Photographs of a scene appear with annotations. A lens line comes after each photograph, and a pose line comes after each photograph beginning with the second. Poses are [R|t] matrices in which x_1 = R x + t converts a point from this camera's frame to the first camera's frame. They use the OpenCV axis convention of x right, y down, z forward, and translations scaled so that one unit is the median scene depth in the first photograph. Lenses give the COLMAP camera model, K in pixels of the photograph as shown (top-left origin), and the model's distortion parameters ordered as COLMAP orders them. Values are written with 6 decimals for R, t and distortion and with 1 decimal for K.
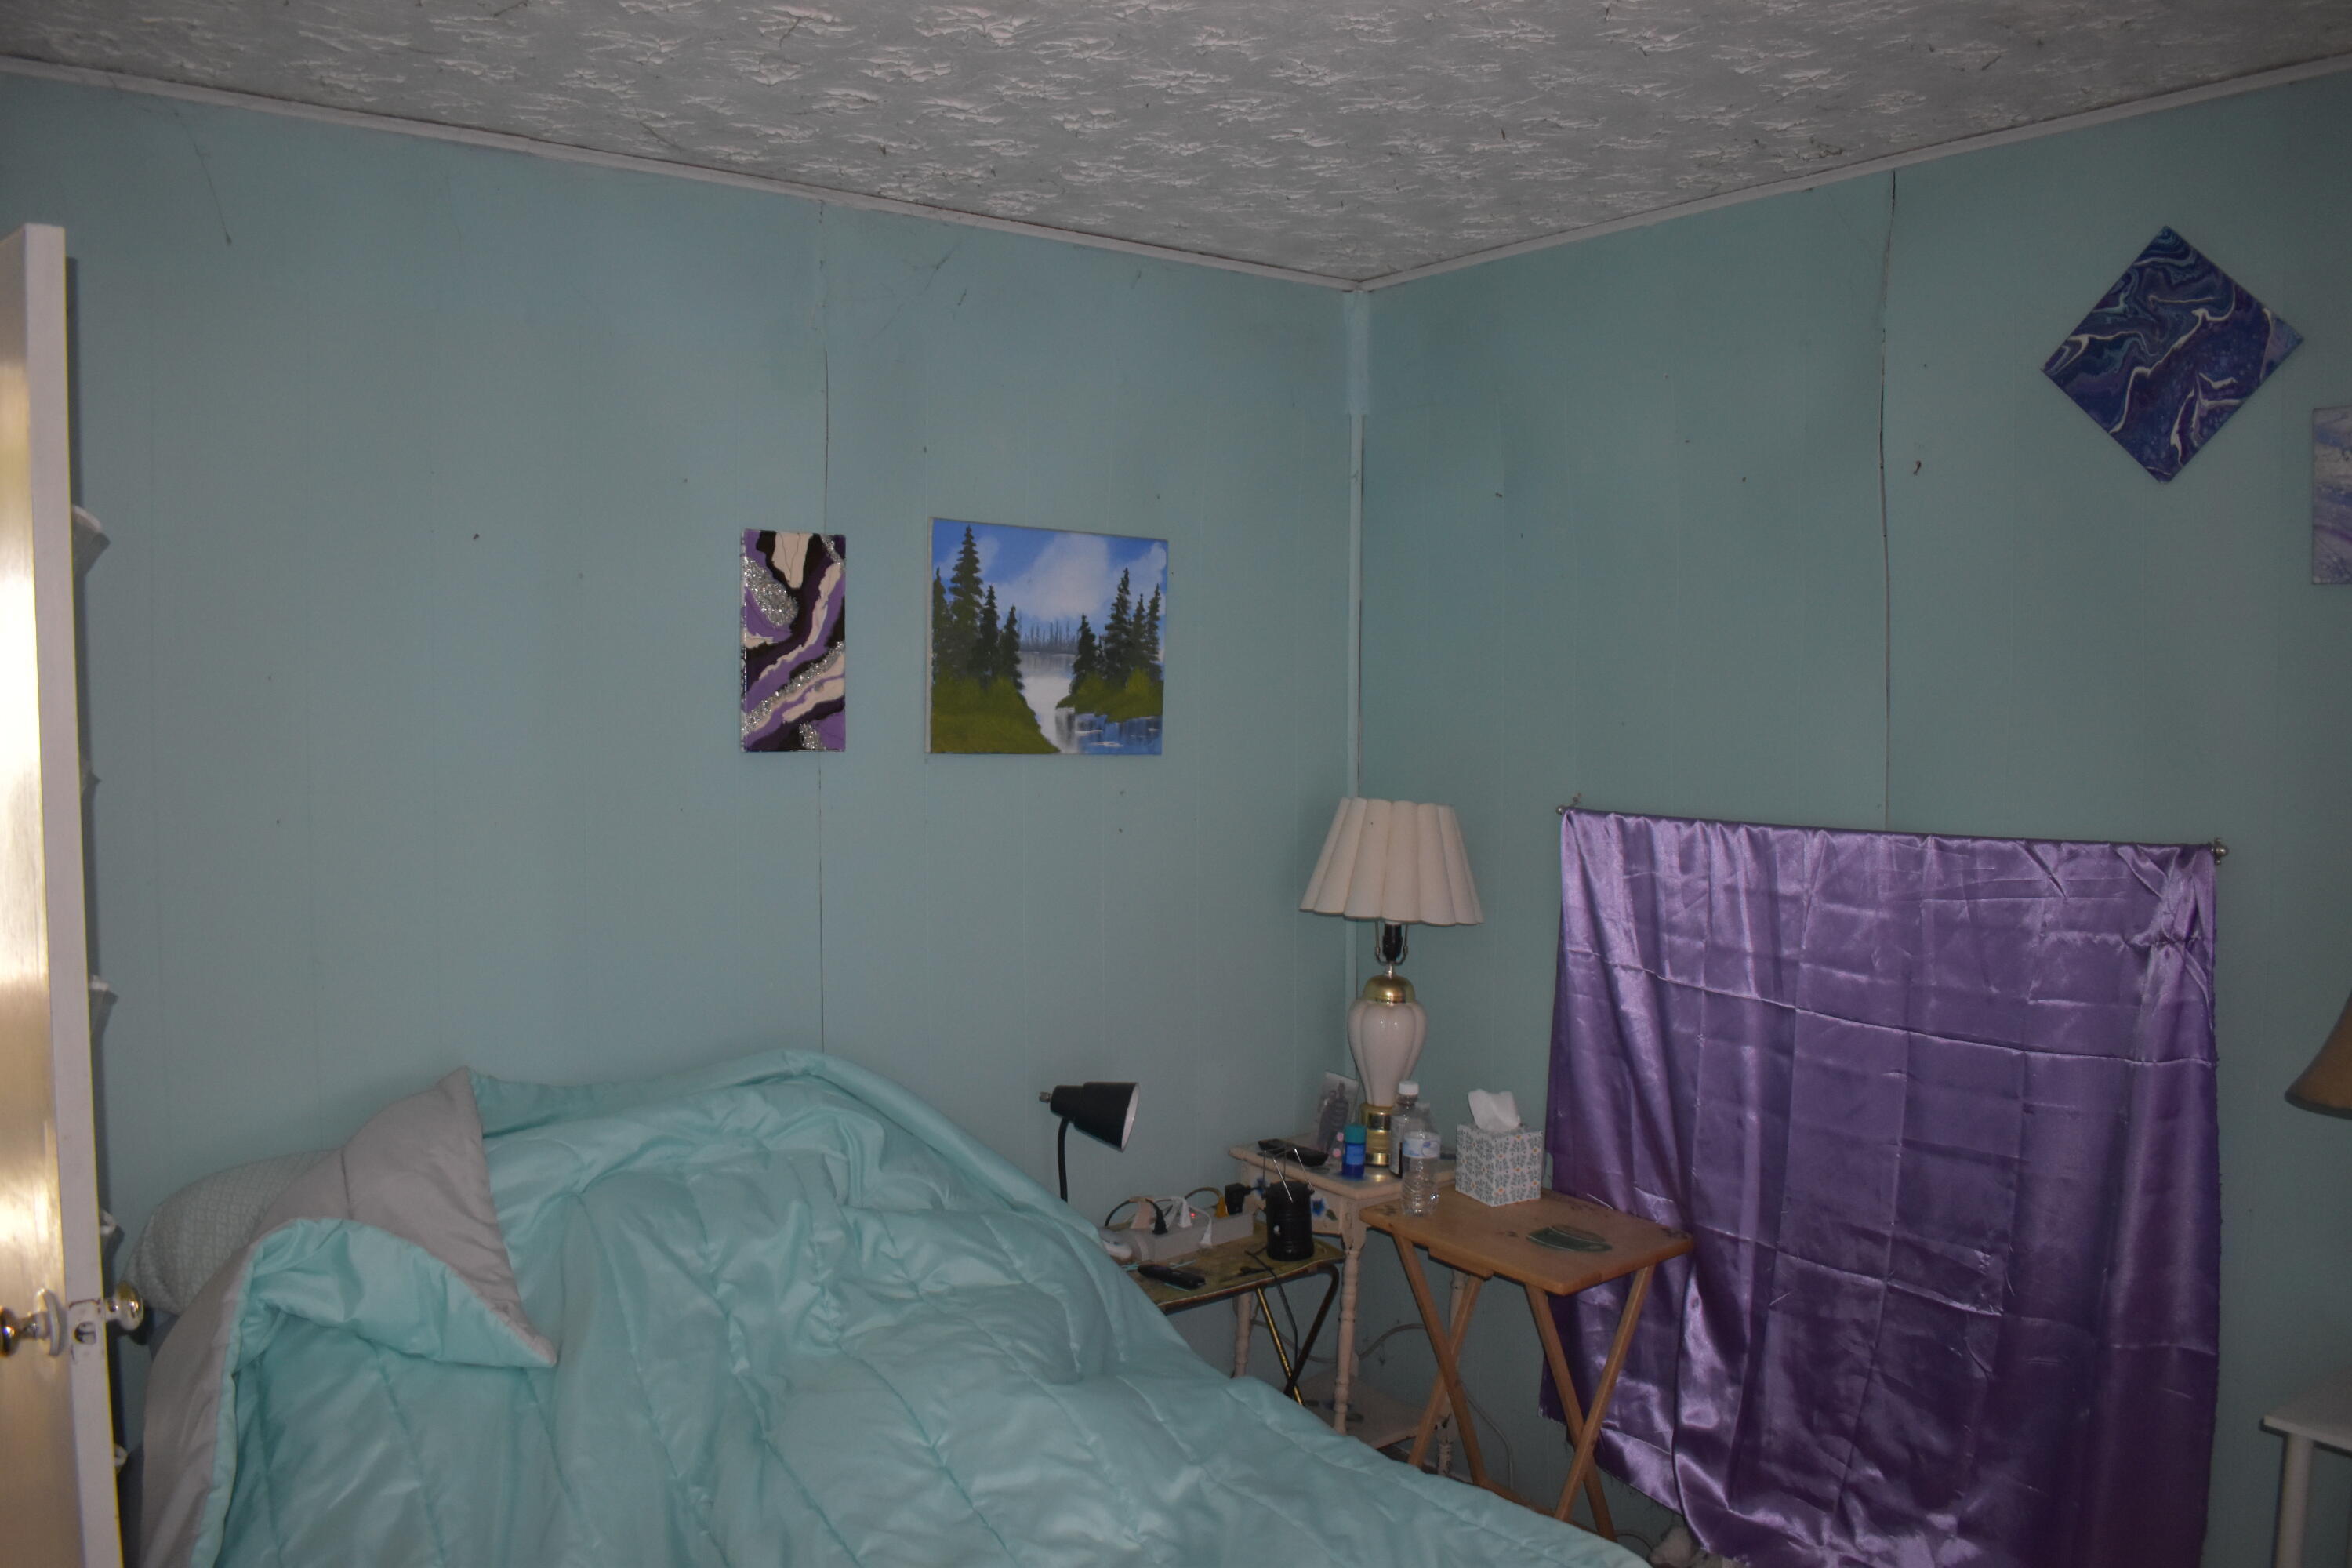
lens RADIAL K [[1840.0, 0, 1175.1], [0, 1840.0, 787.9], [0, 0, 1]] dist [-0.097432, 0.033325]
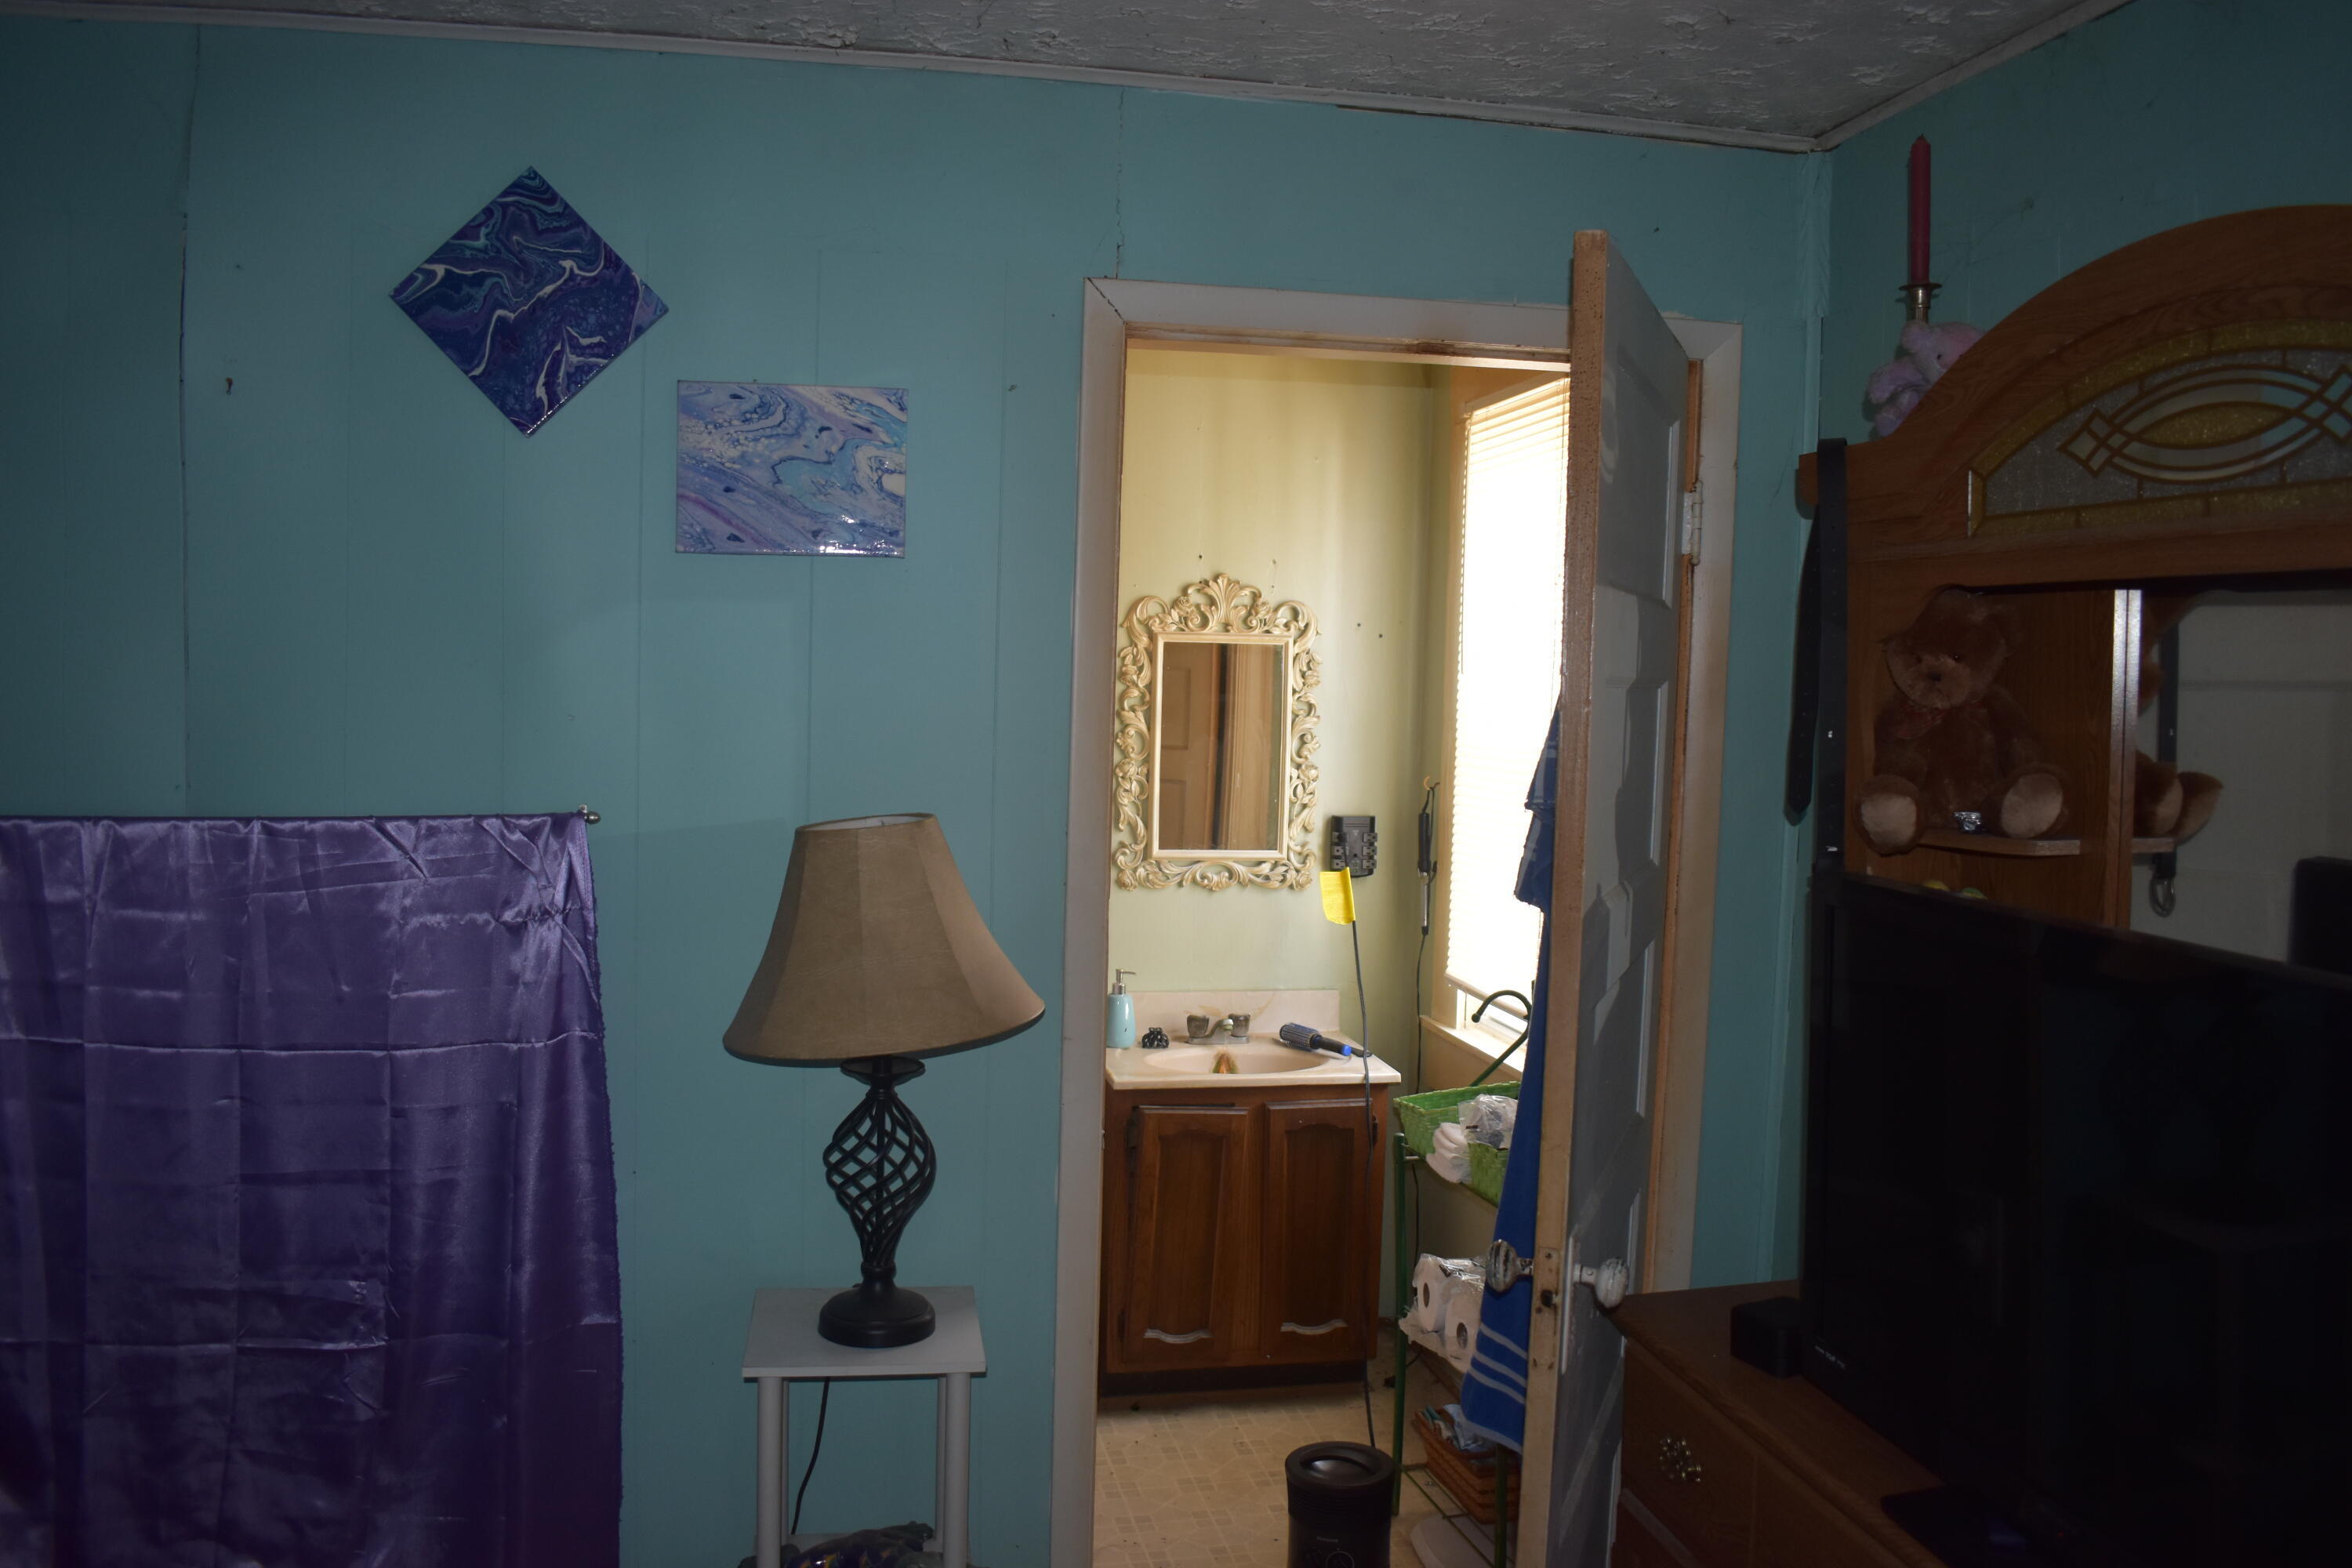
lens RADIAL K [[1840.0, 0, 1175.4], [0, 1840.0, 782.4], [0, 0, 1]] dist [-0.097432, 0.033325]
pose [[0.458882, -0.051241, 0.887019, -0.145239], [0.023197, 0.998686, 0.045691, -0.020929], [-0.888194, -0.000390, 0.459468, 0.232490]]
